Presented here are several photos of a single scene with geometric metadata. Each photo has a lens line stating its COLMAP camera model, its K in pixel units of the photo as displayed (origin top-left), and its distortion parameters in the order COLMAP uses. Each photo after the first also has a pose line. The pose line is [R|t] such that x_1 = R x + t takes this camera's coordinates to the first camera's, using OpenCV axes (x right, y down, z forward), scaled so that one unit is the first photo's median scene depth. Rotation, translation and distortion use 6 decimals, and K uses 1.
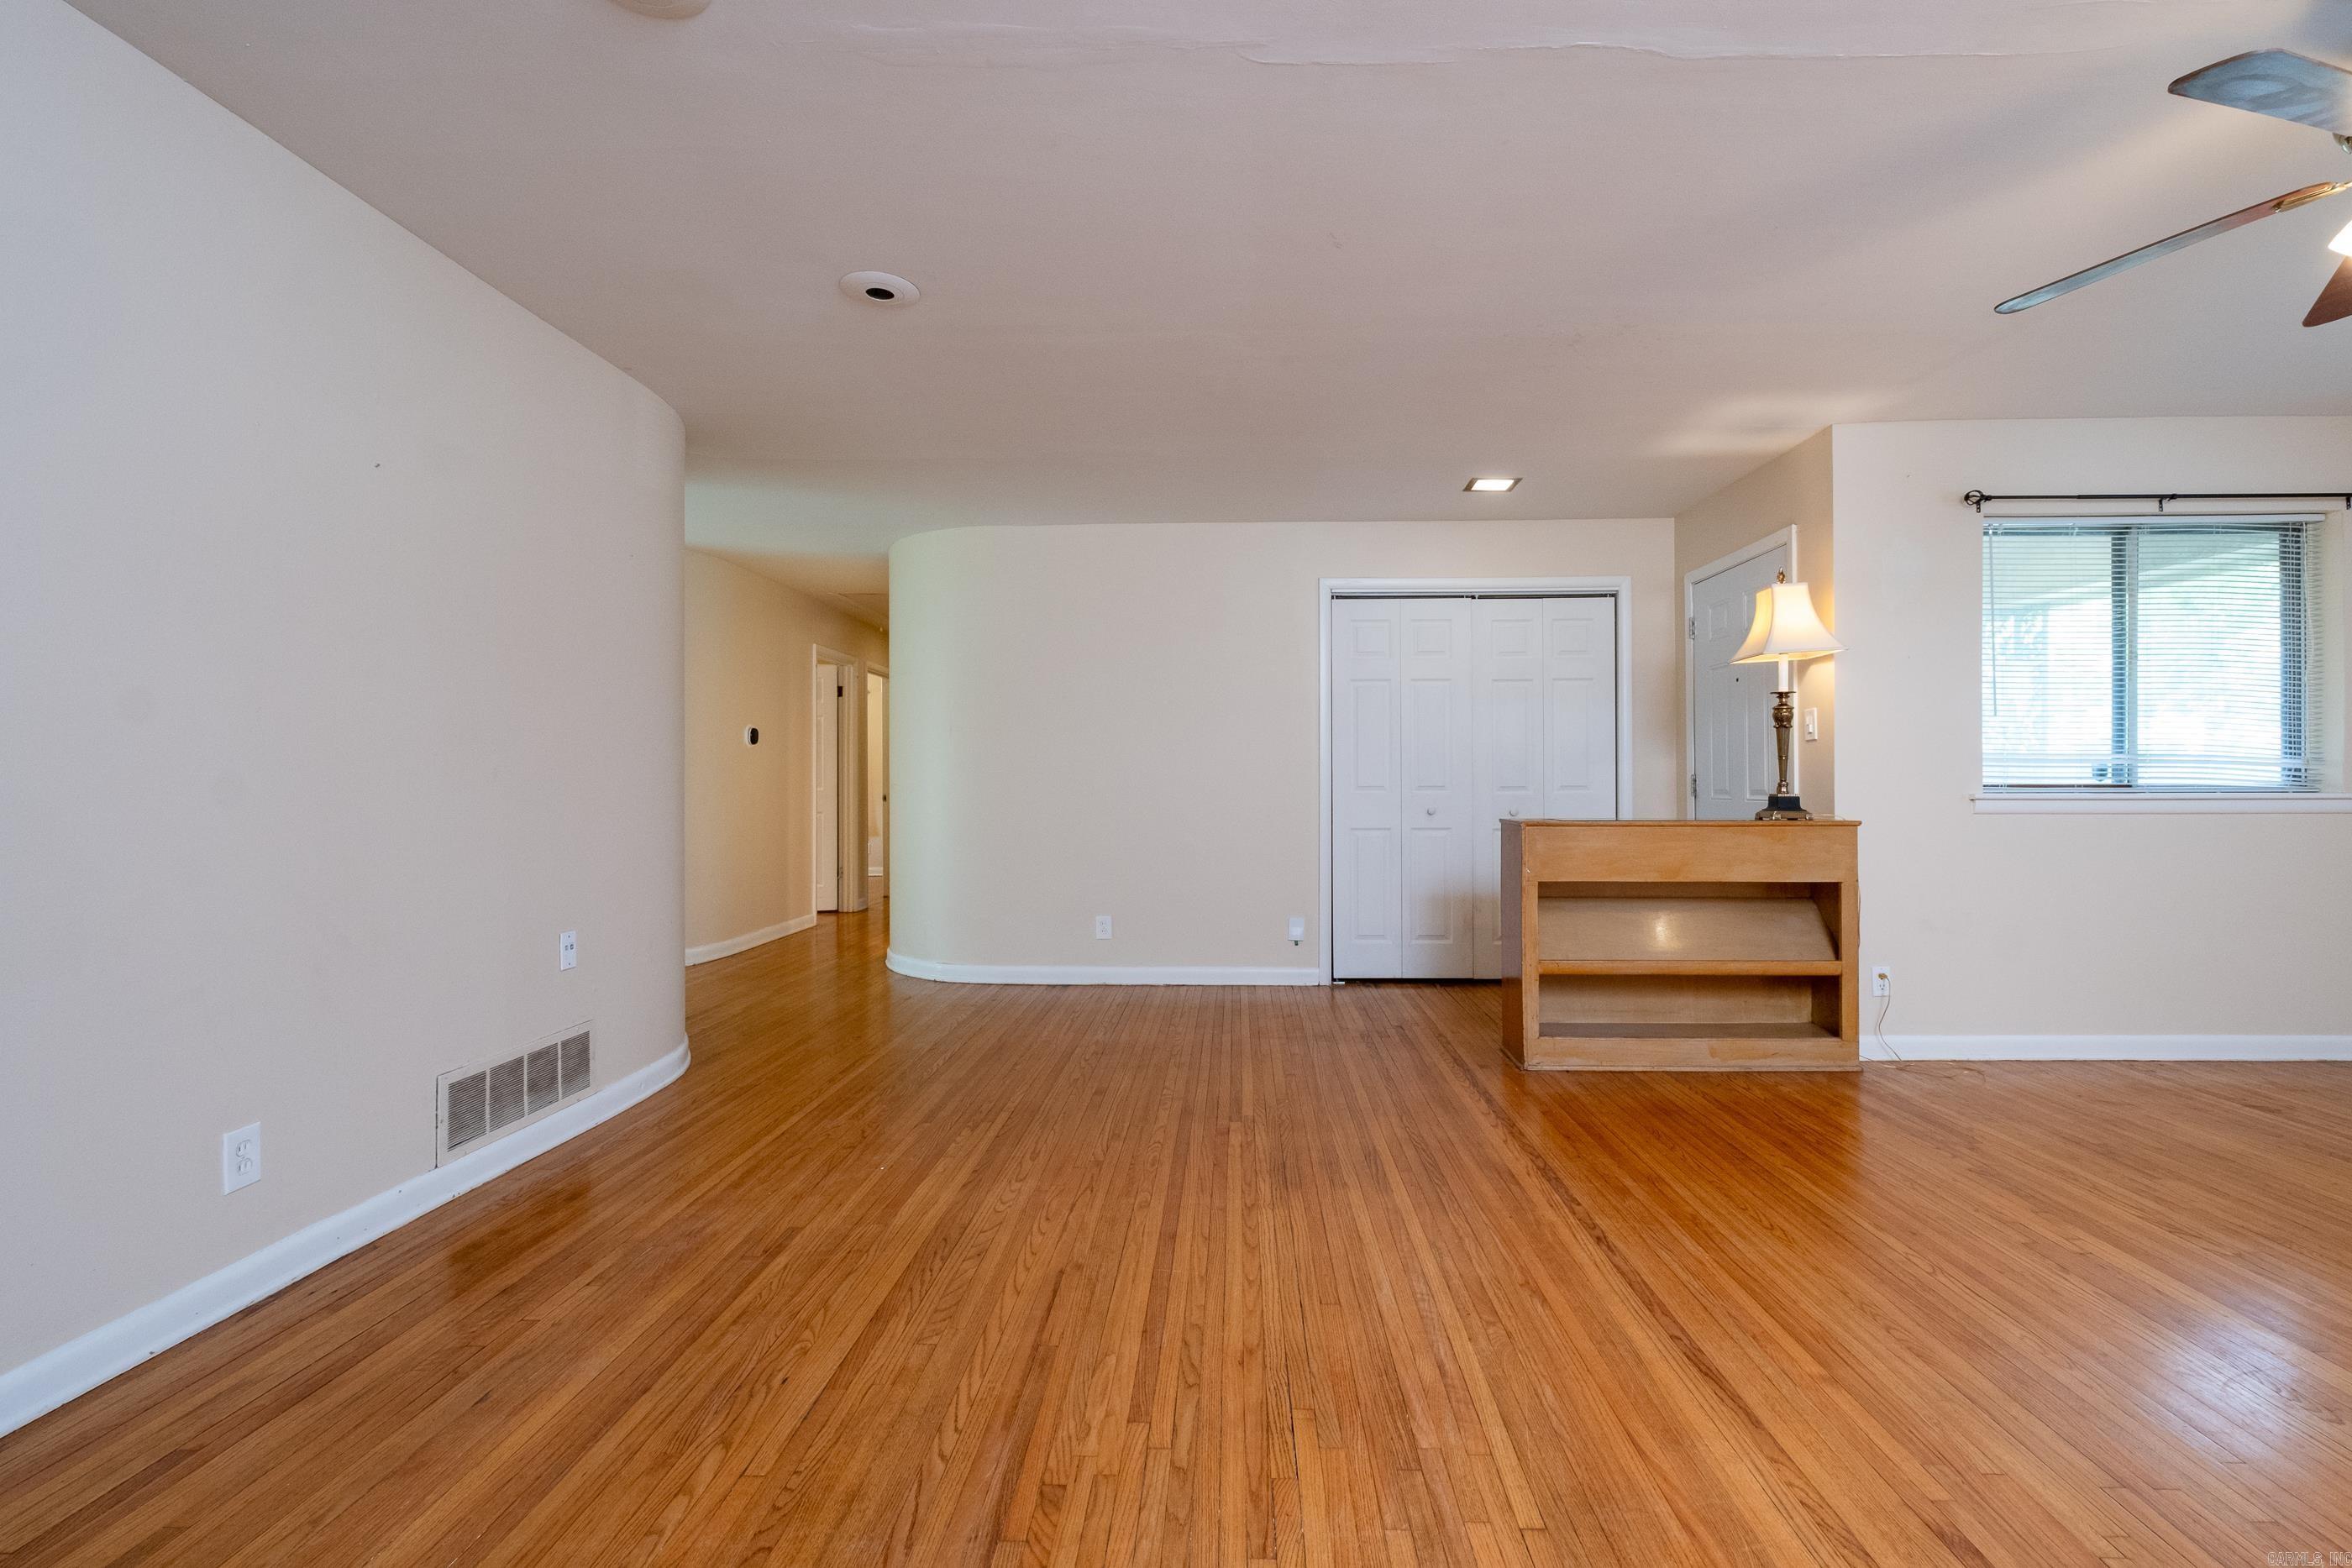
lens RADIAL K [[1045.2, 0, 1190.6], [0, 1045.2, 771.0], [0, 0, 1]] dist [-0.006335, -0.000687]
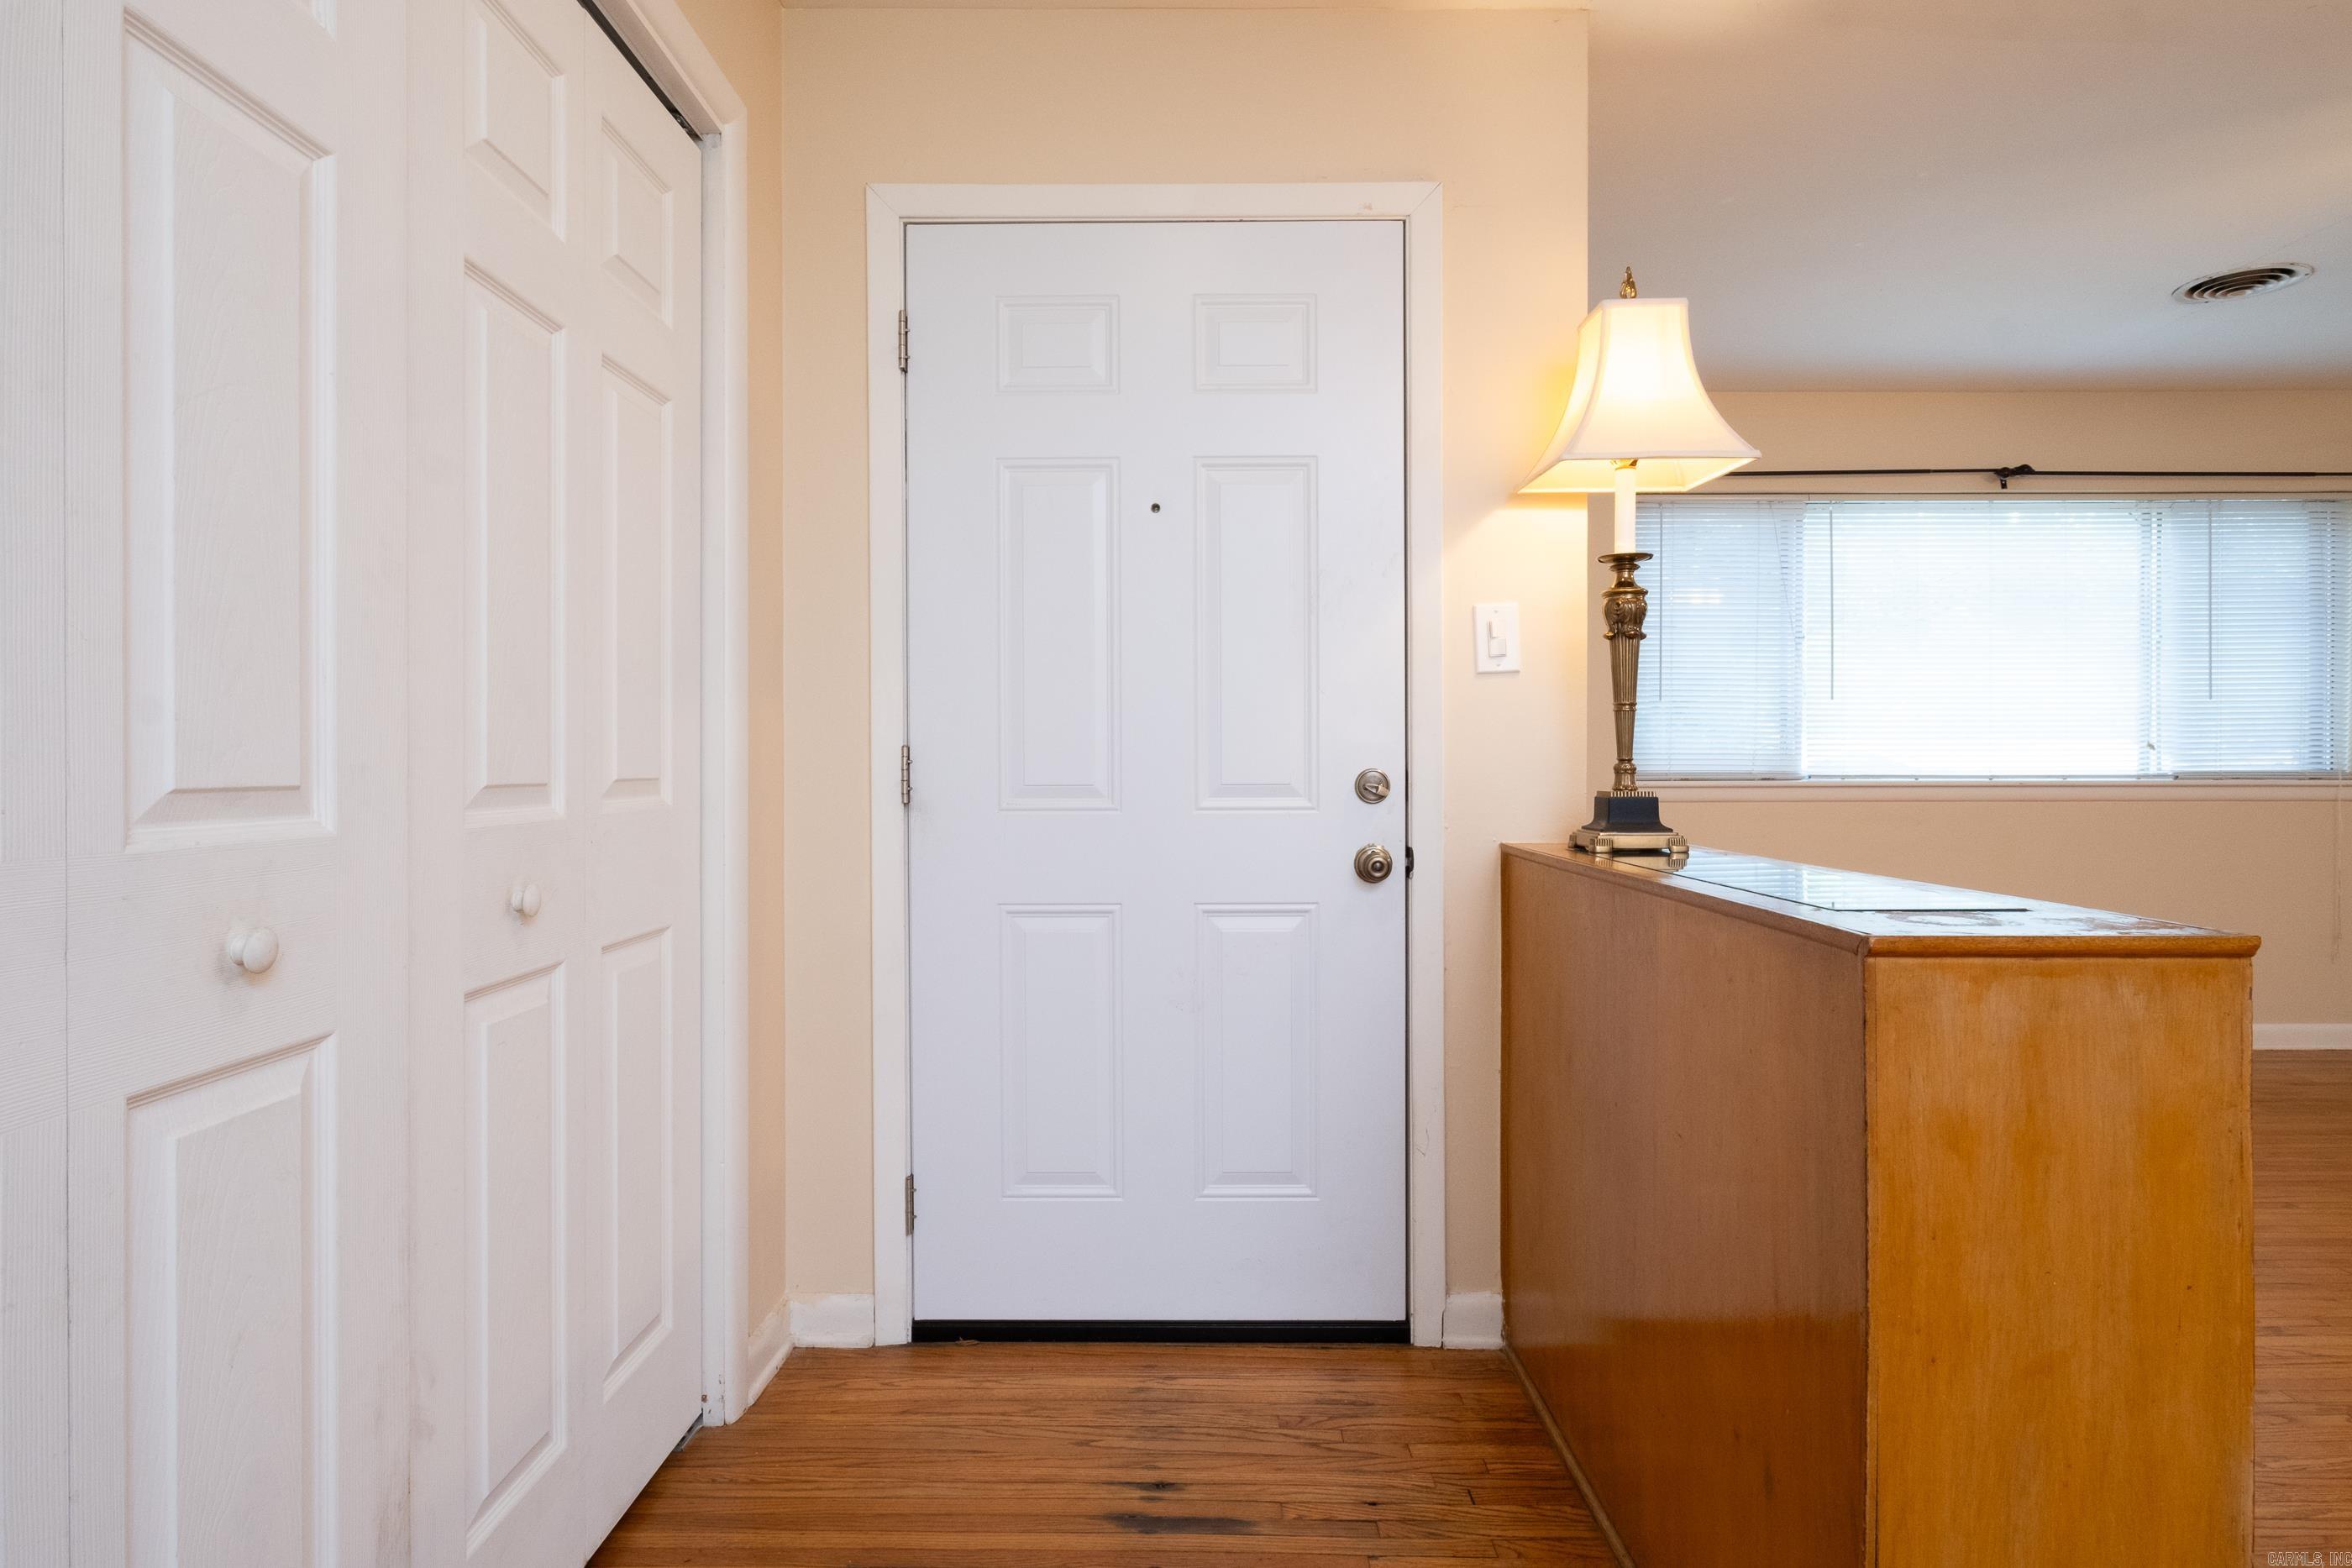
lens RADIAL K [[1196.8, 0, 1167.3], [0, 1196.8, 786.2], [0, 0, 1]] dist [-0.004577, 0.000074]
pose [[-0.020003, -0.014167, 0.999700, 0.089897], [-0.011748, 0.999834, 0.013934, 0.018254], [-0.999731, -0.011465, -0.020166, 1.490705]]
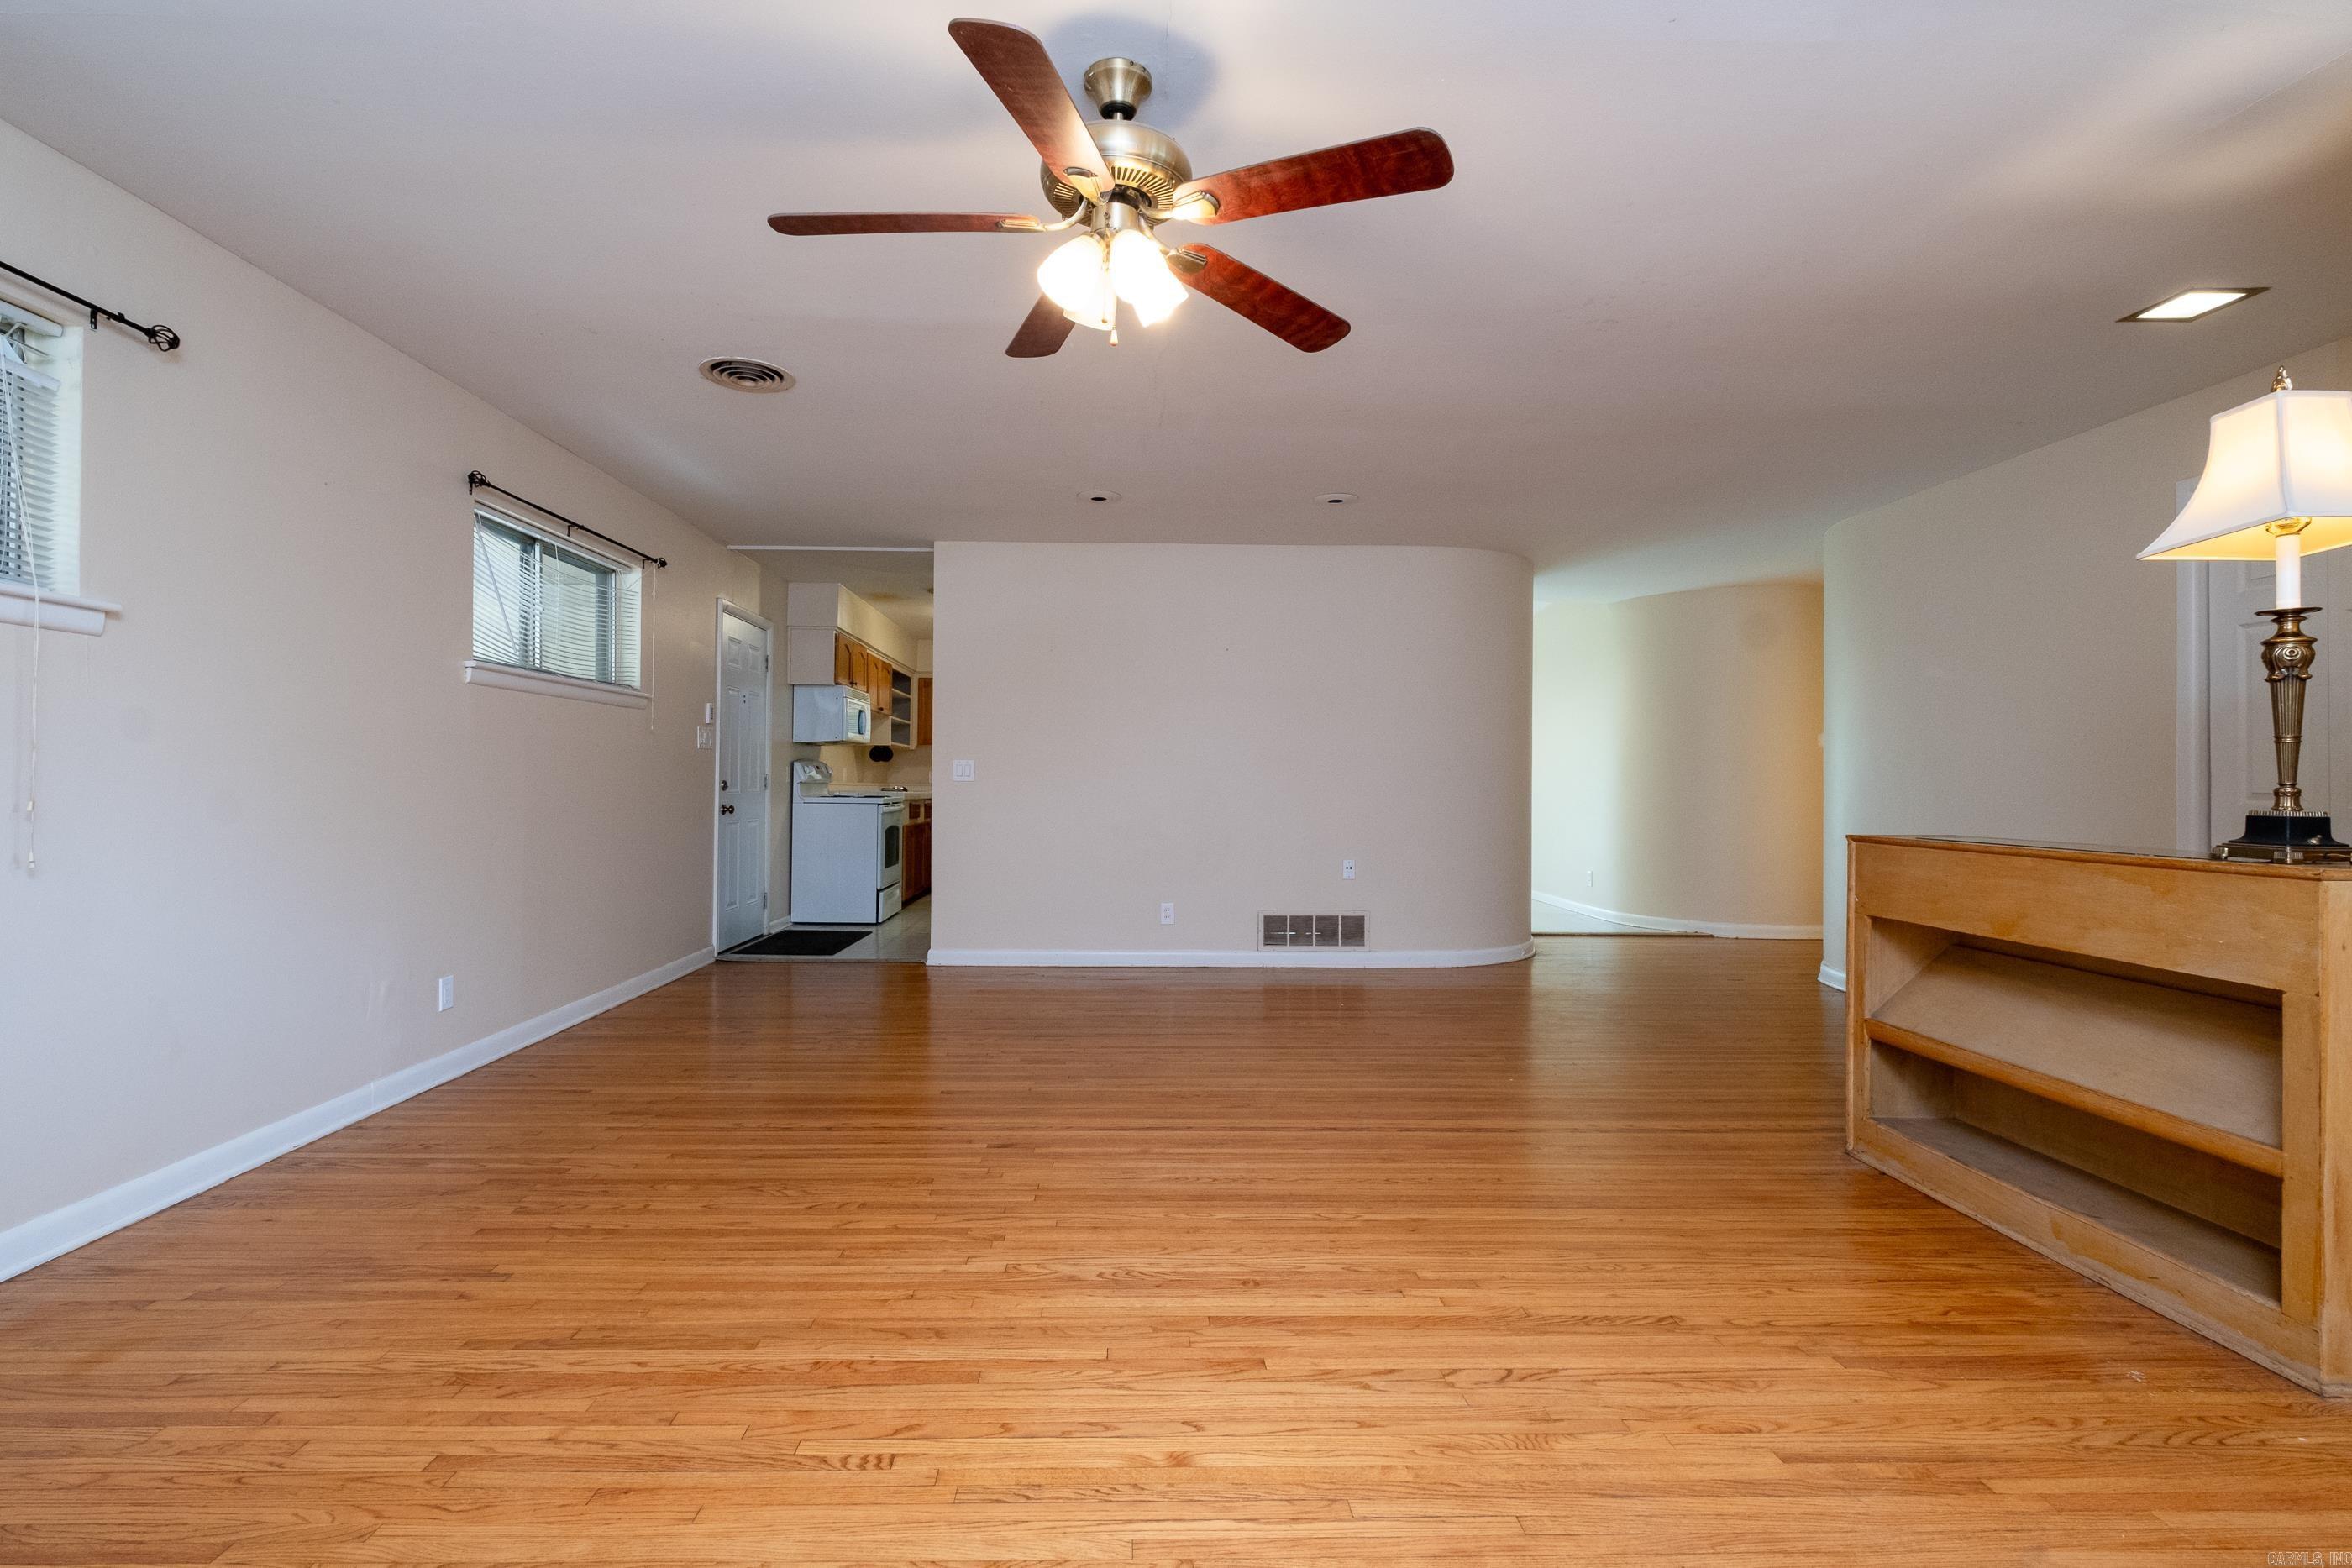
lens RADIAL K [[1162.3, 0, 1205.2], [0, 1162.3, 777.9], [0, 0, 1]] dist [-0.003817, -0.001029]
pose [[0.072821, 0.001154, -0.997344, 1.367826], [0.007103, 0.999973, 0.001676, 0.000758], [0.997320, -0.007206, 0.072811, 0.545084]]
